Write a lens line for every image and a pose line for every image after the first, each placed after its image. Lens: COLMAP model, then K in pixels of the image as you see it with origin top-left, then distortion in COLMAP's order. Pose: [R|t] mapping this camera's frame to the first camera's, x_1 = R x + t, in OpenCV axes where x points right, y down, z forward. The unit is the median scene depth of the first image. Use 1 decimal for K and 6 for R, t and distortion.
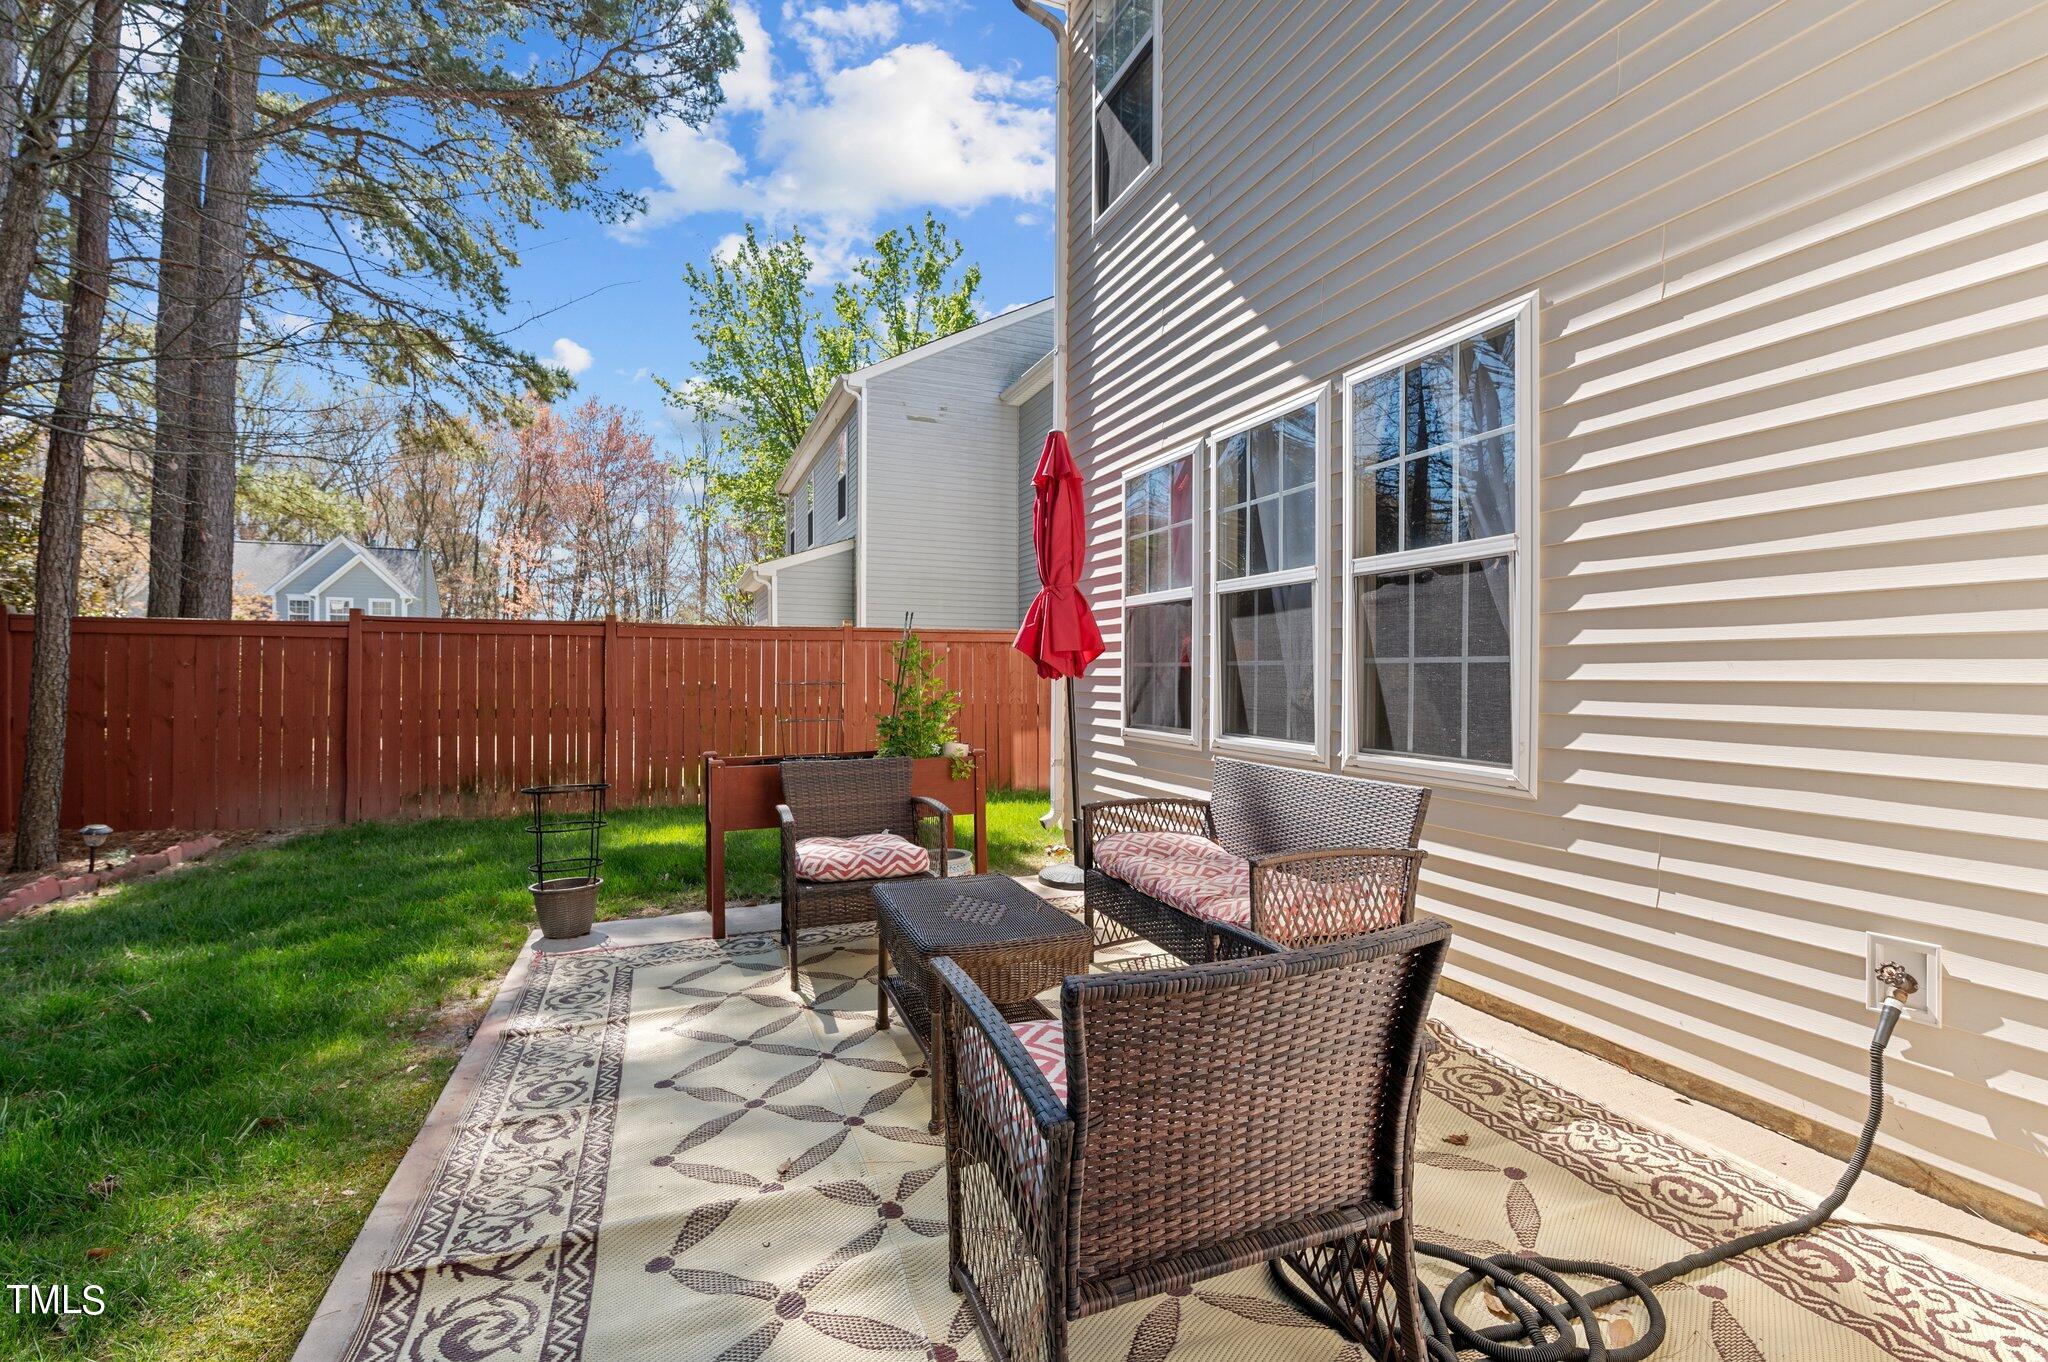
lens RADIAL K [[877.7, 0, 1032.0], [0, 877.7, 678.6], [0, 0, 1]] dist [-0.004124, -0.007840]
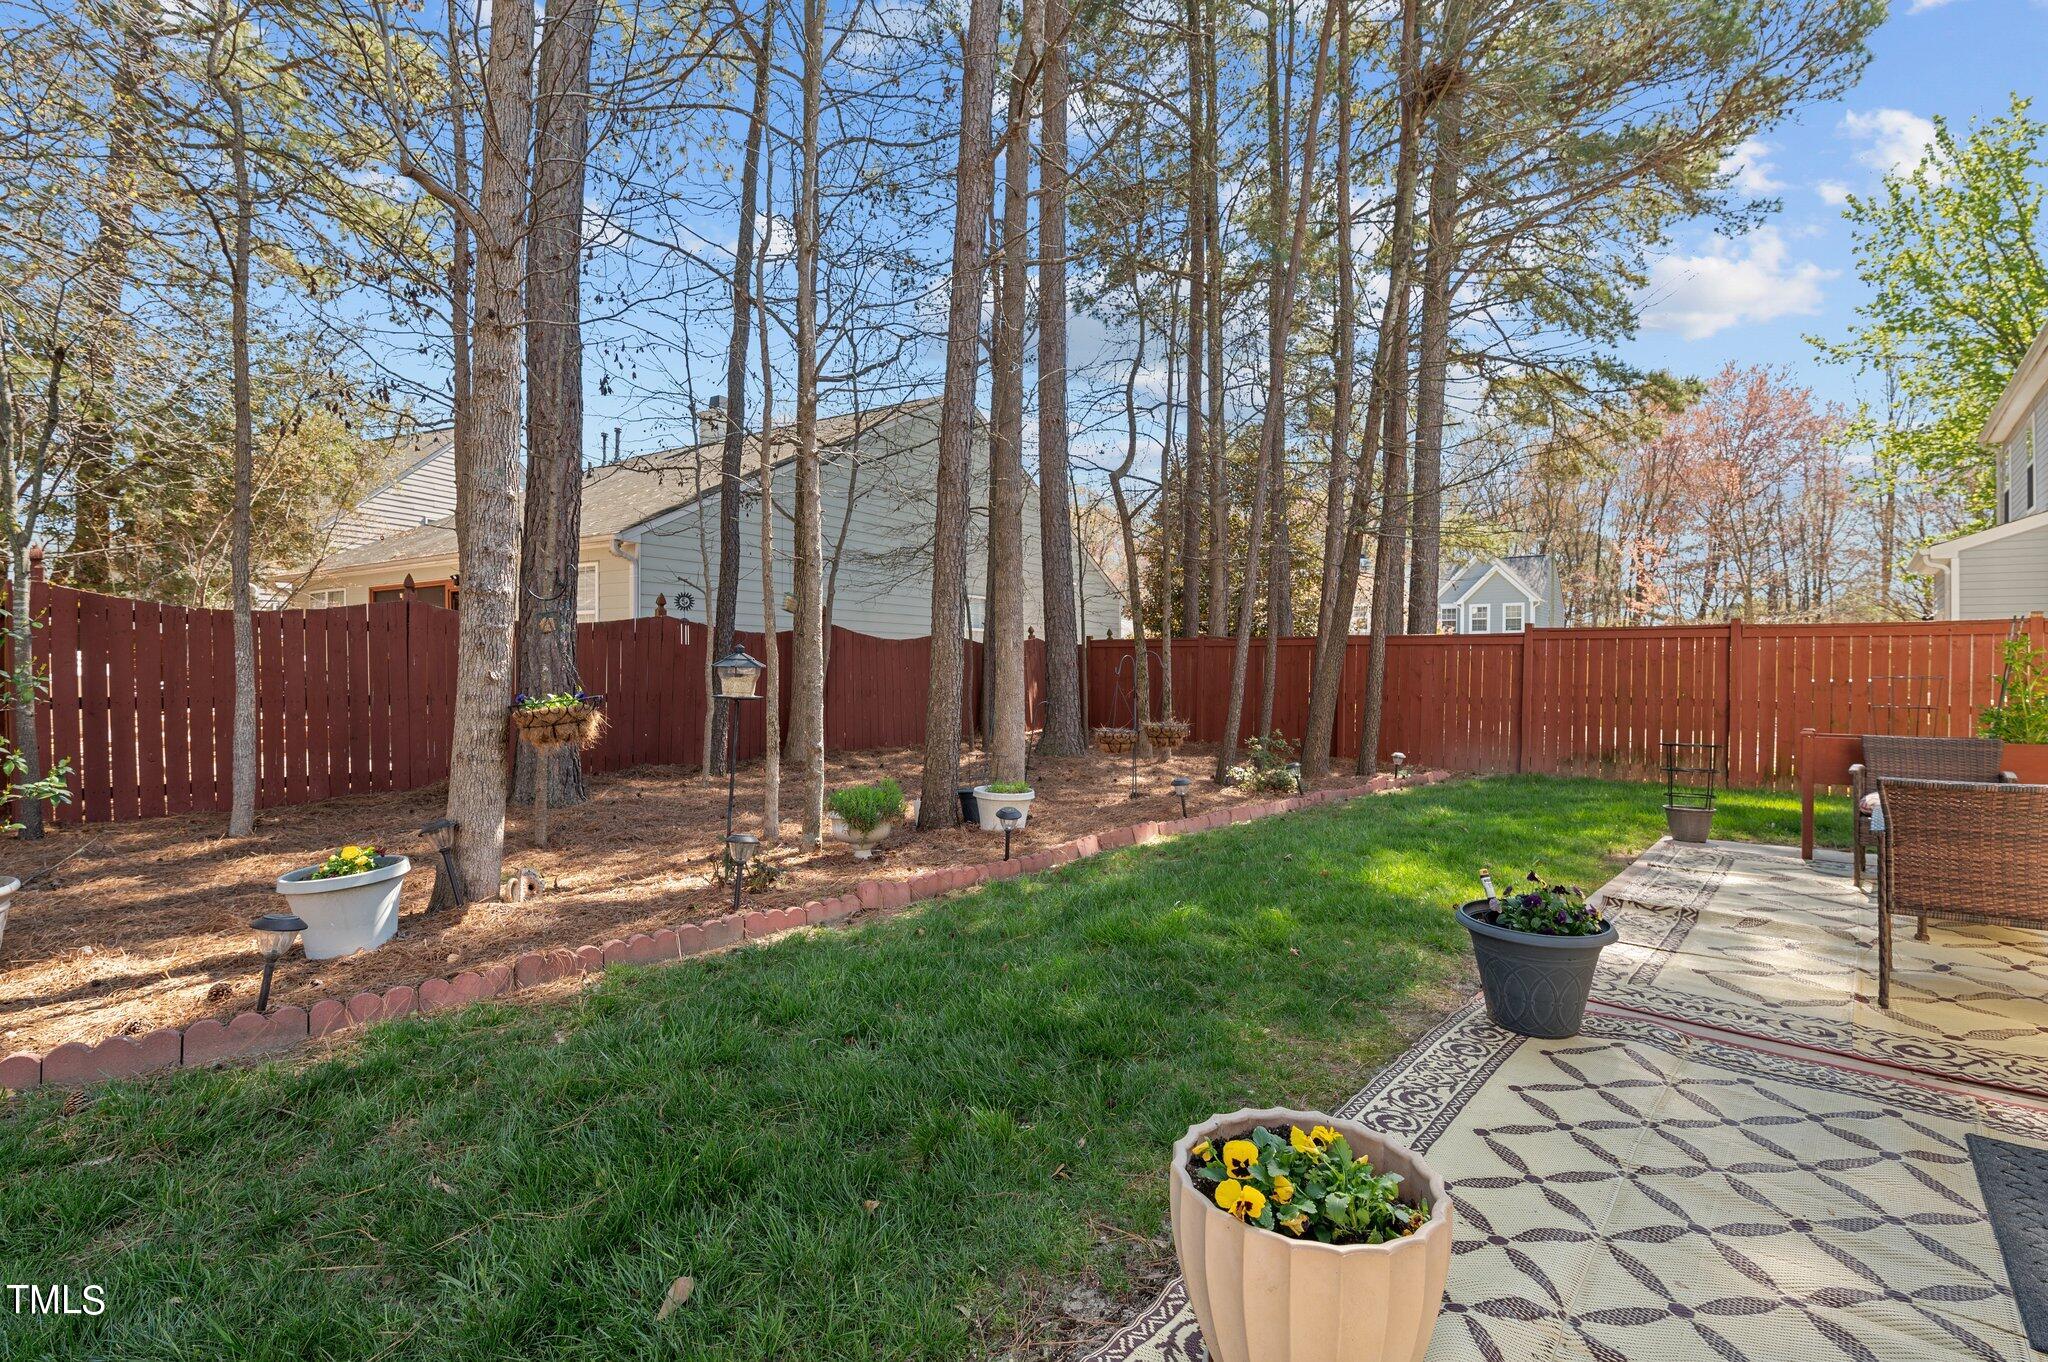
lens RADIAL K [[877.7, 0, 1032.0], [0, 877.7, 678.6], [0, 0, 1]] dist [-0.004124, -0.007840]
pose [[0.419233, 0.010708, -0.907815, 0.050708], [-0.007153, 0.999938, 0.008491, 0.000553], [0.907850, 0.002934, 0.419284, -0.093275]]
